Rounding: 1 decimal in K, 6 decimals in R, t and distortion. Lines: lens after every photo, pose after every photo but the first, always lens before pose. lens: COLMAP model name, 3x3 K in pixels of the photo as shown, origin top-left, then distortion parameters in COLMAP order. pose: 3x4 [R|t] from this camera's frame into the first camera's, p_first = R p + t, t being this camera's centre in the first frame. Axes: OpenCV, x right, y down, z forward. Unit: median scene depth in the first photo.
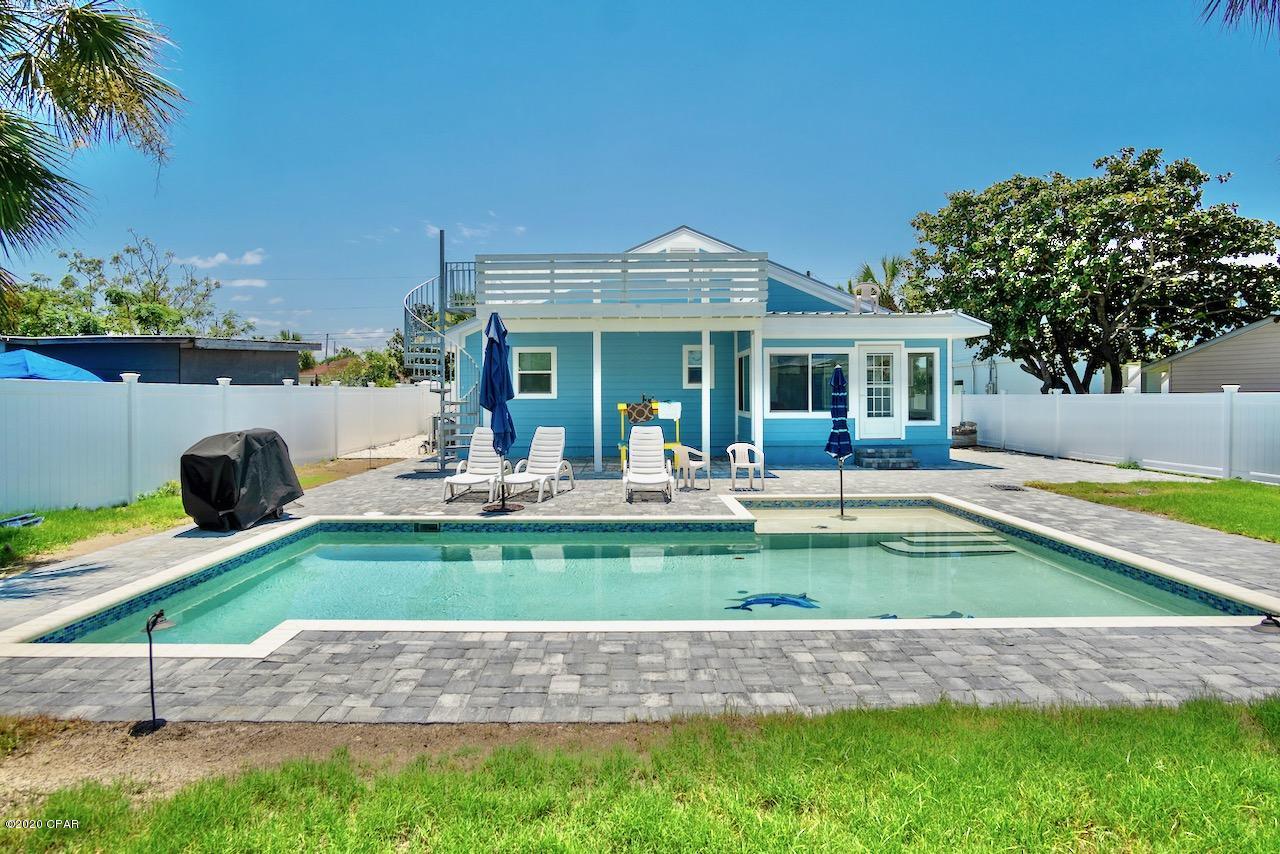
lens RADIAL K [[696.4, 0, 640.6], [0, 696.4, 411.9], [0, 0, 1]] dist [-0.044171, 0.022342]
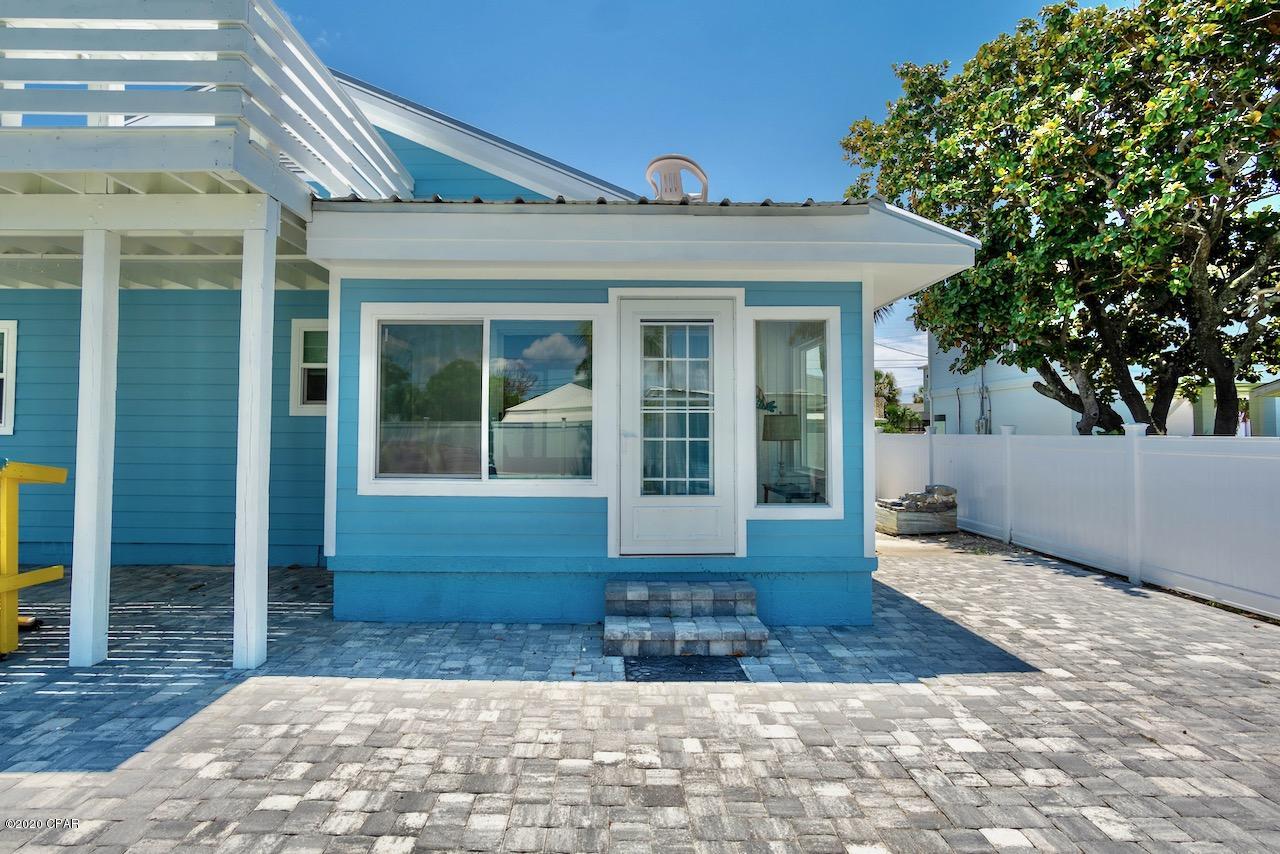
lens RADIAL K [[696.4, 0, 640.6], [0, 696.4, 411.9], [0, 0, 1]] dist [-0.044171, 0.022342]
pose [[0.999920, 0.009179, 0.008675, 0.309028], [-0.008706, 0.998553, -0.053073, -0.015613], [-0.009149, 0.052993, 0.998553, 0.606393]]
